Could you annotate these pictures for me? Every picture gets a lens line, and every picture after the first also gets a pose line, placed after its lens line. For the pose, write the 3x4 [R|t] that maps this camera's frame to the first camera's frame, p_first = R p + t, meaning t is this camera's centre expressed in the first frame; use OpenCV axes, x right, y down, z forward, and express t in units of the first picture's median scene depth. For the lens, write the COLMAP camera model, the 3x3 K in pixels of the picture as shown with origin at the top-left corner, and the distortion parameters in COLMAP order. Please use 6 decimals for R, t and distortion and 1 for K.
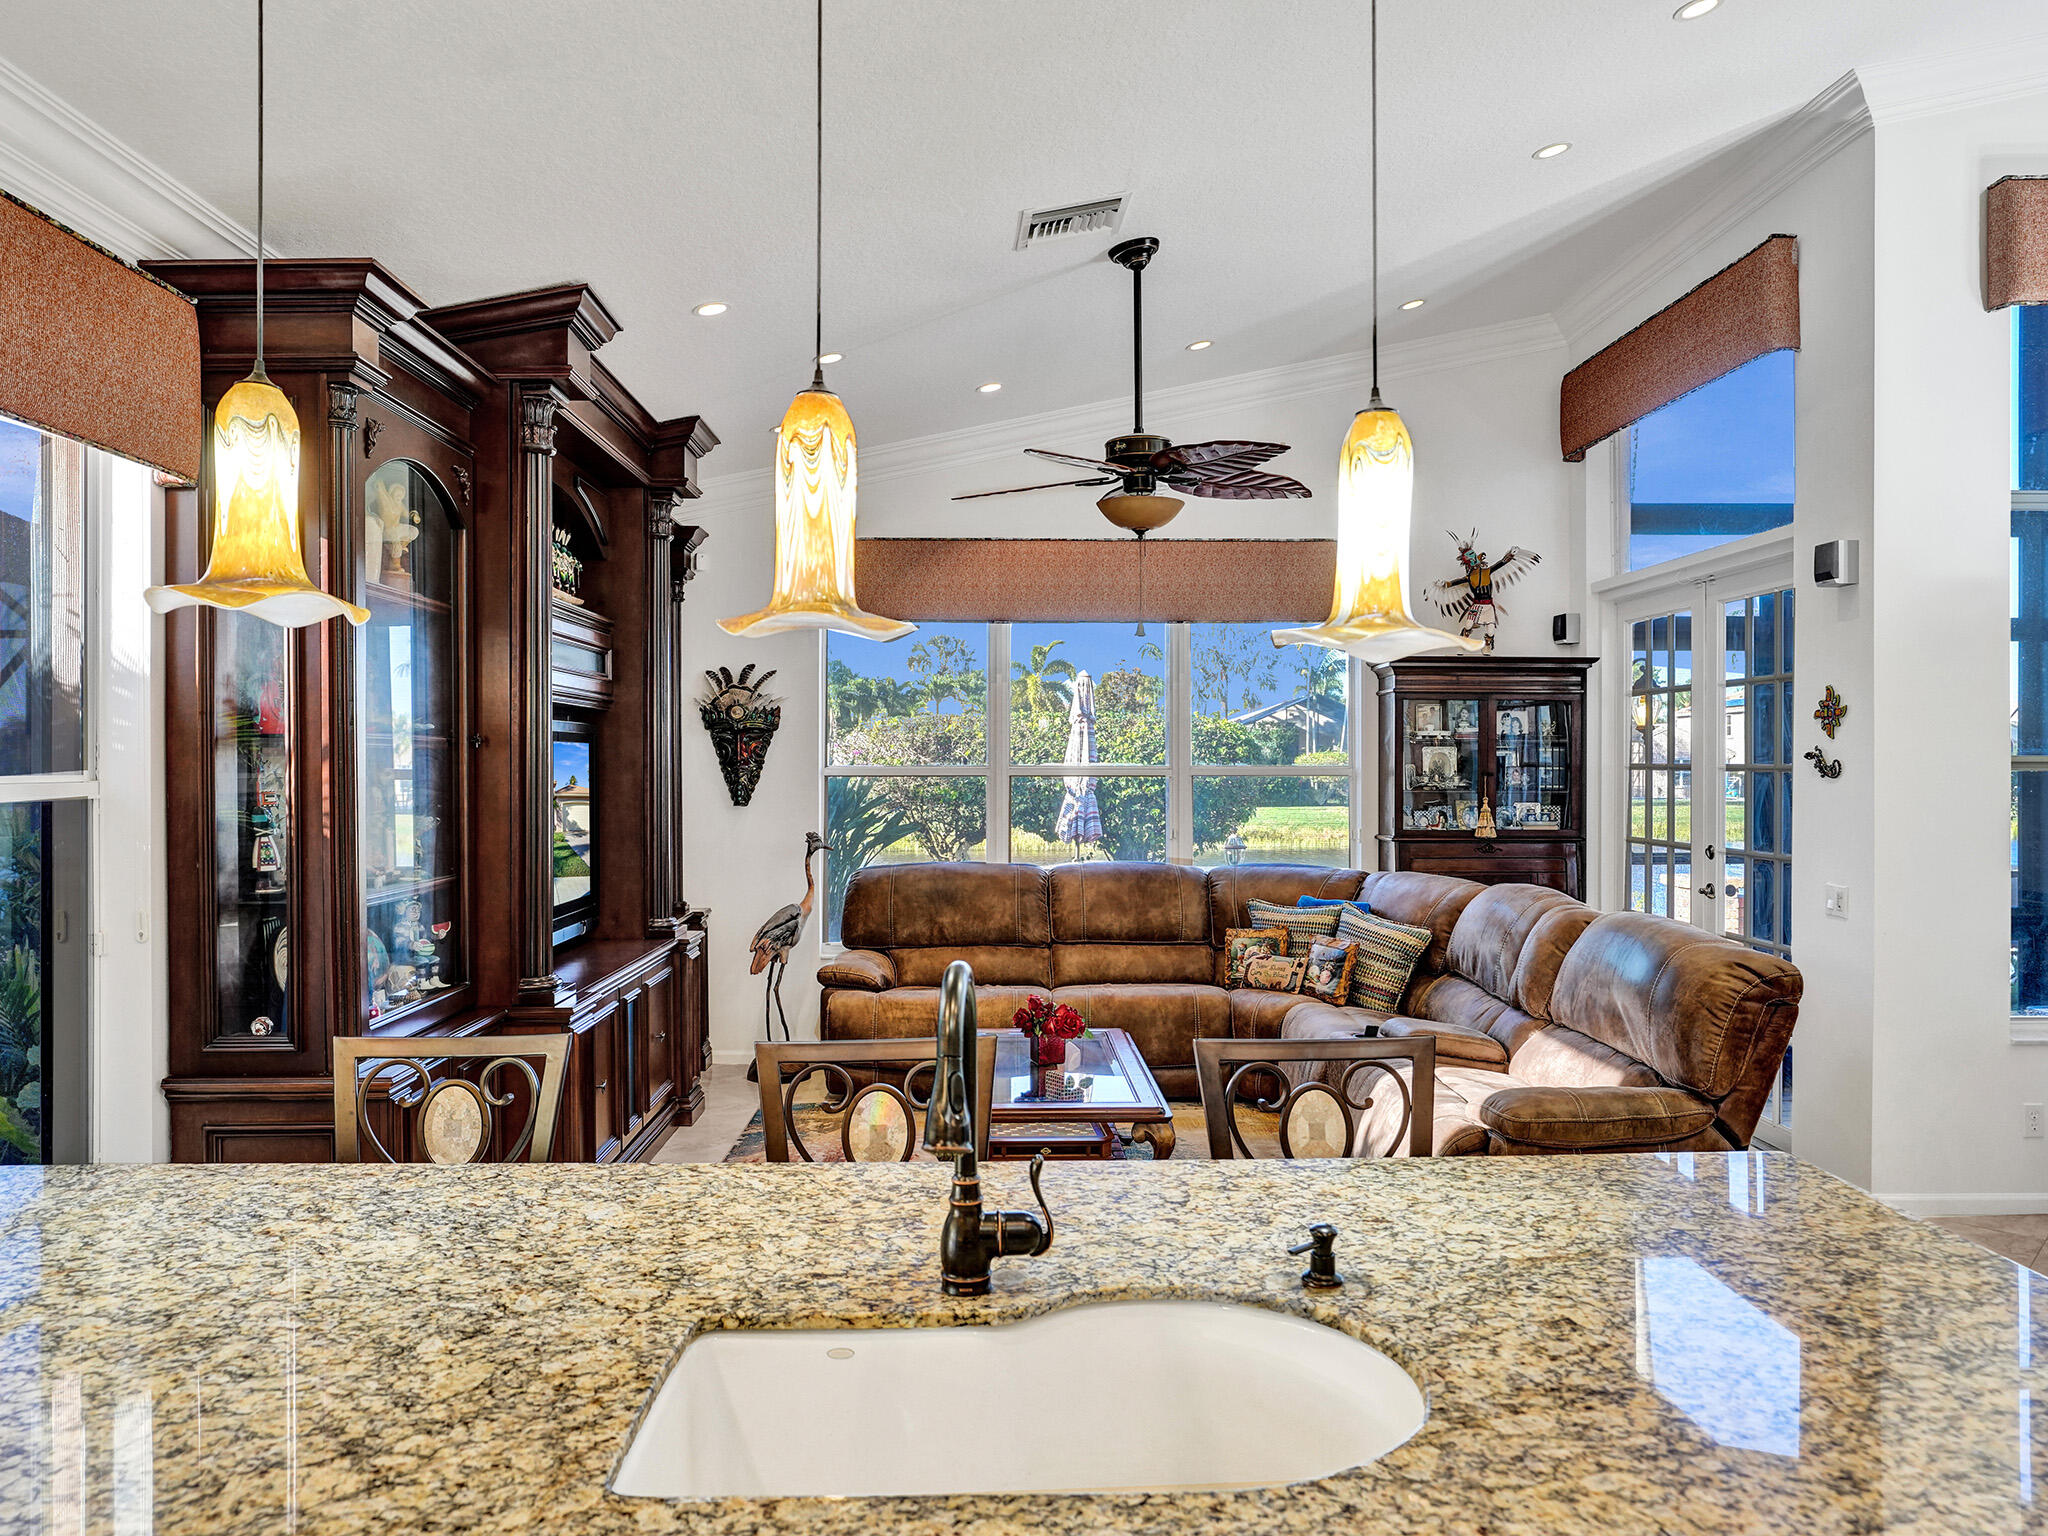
lens RADIAL K [[1397.8, 0, 1022.6], [0, 1397.8, 763.0], [0, 0, 1]] dist [-0.011880, 0.003620]
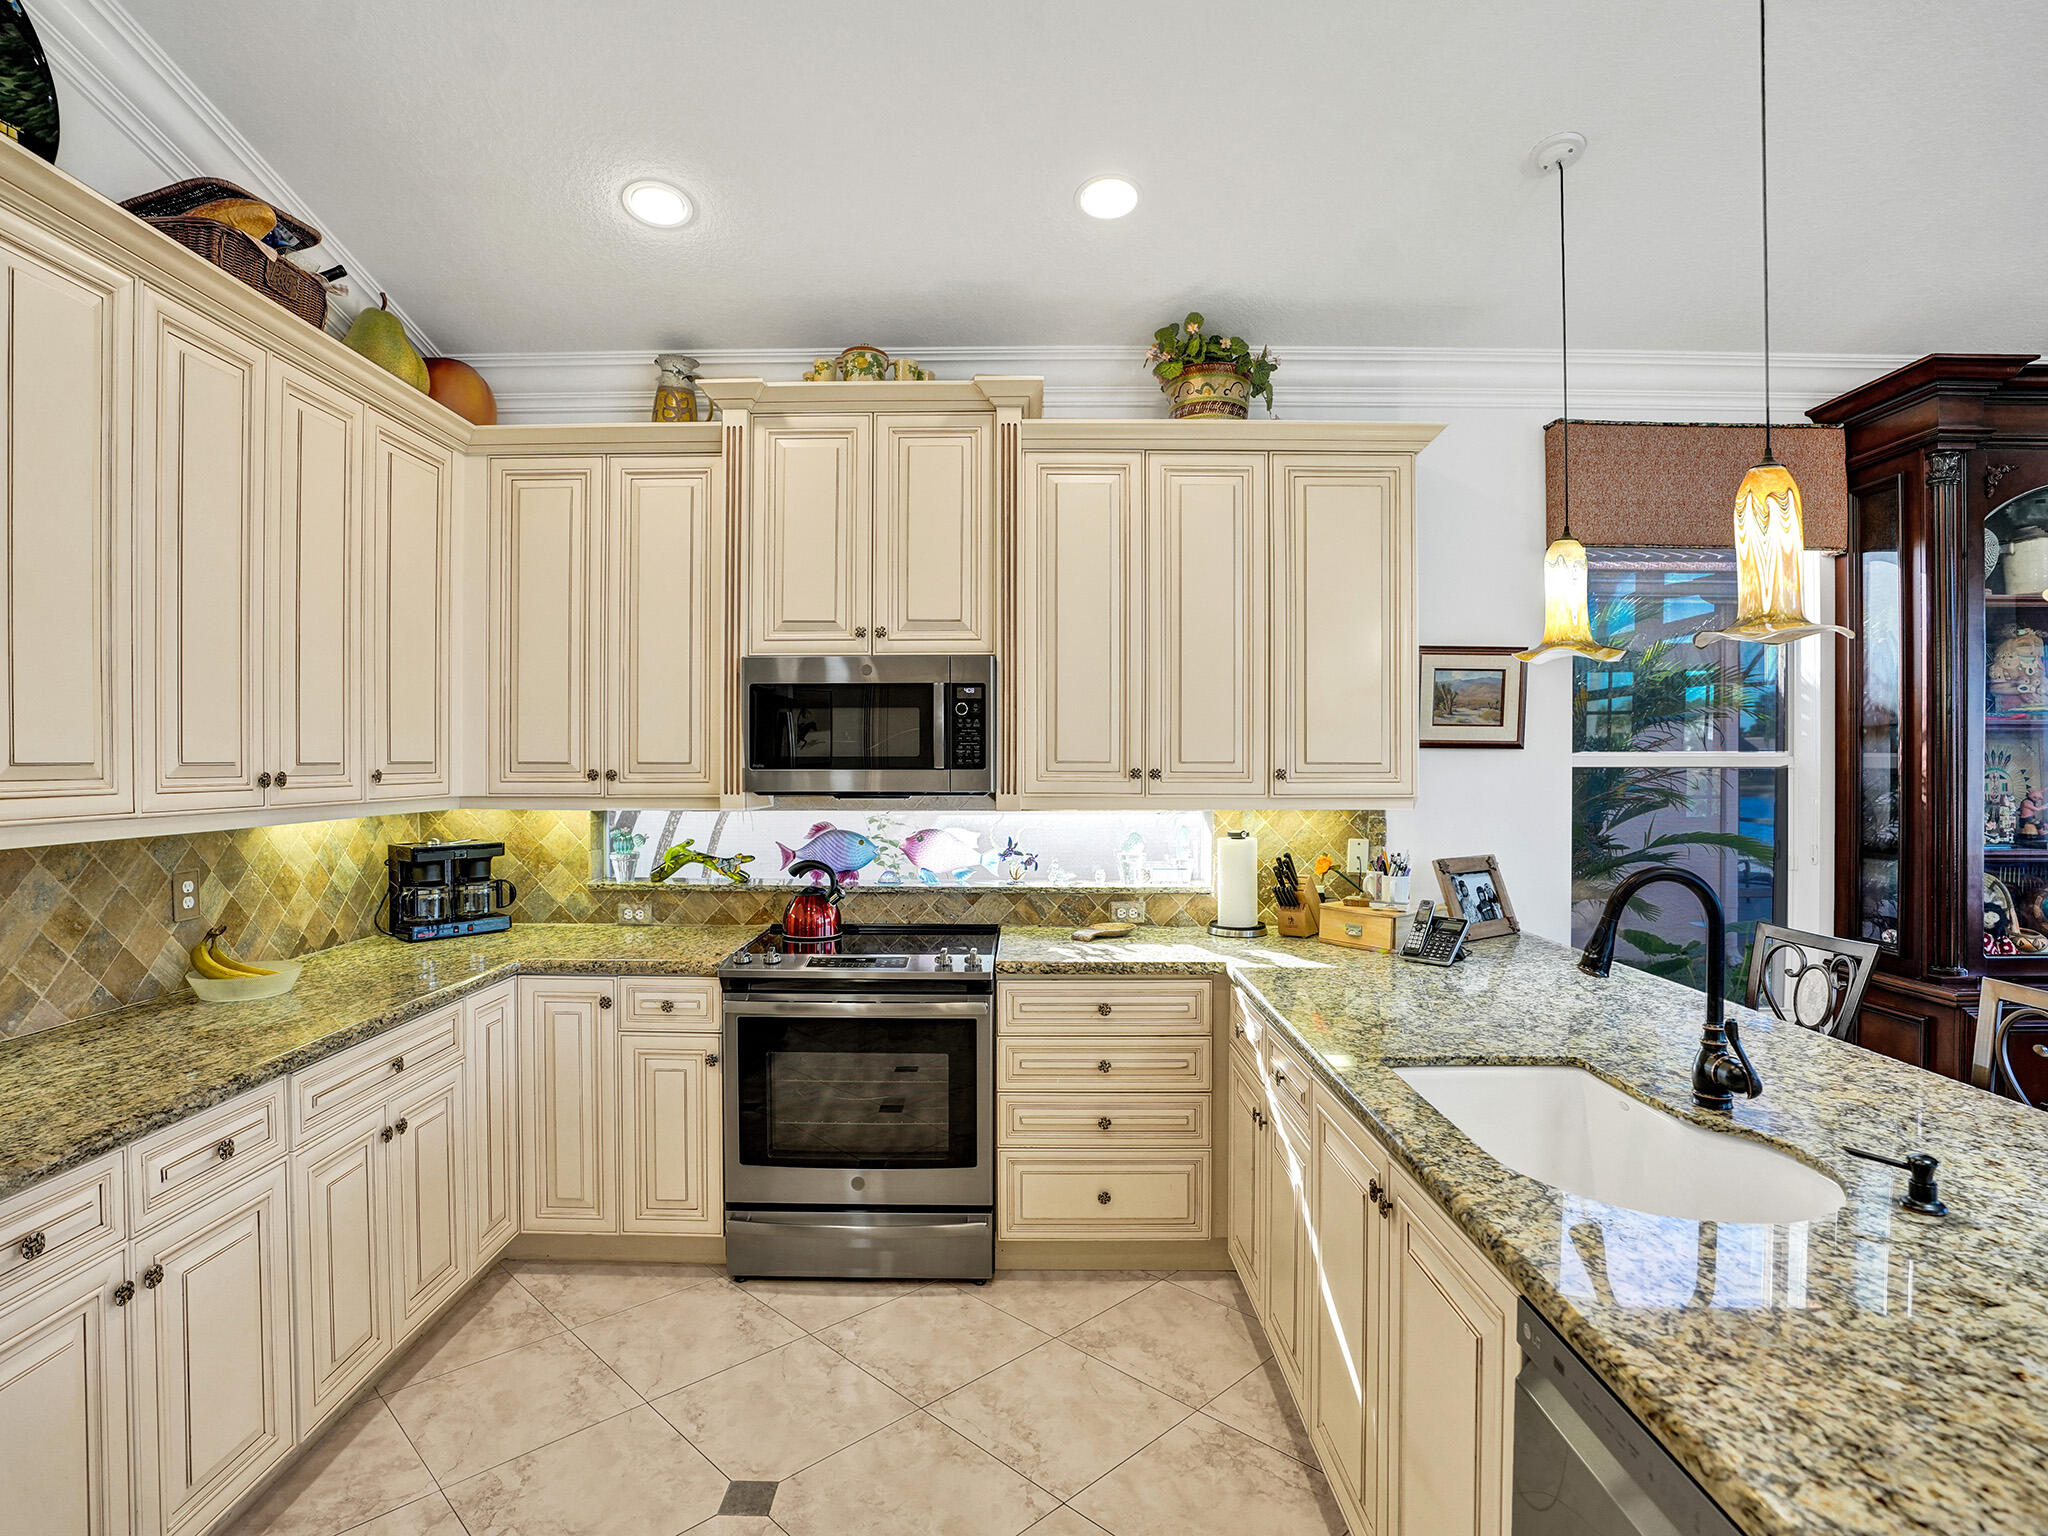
lens RADIAL K [[1099.5, 0, 1020.4], [0, 1099.5, 766.0], [0, 0, 1]] dist [-0.020165, 0.000158]
pose [[-0.026602, 0.008760, -0.999608, 1.069576], [-0.001506, 0.999960, 0.008803, 0.026675], [0.999645, 0.001740, -0.026587, 0.332603]]
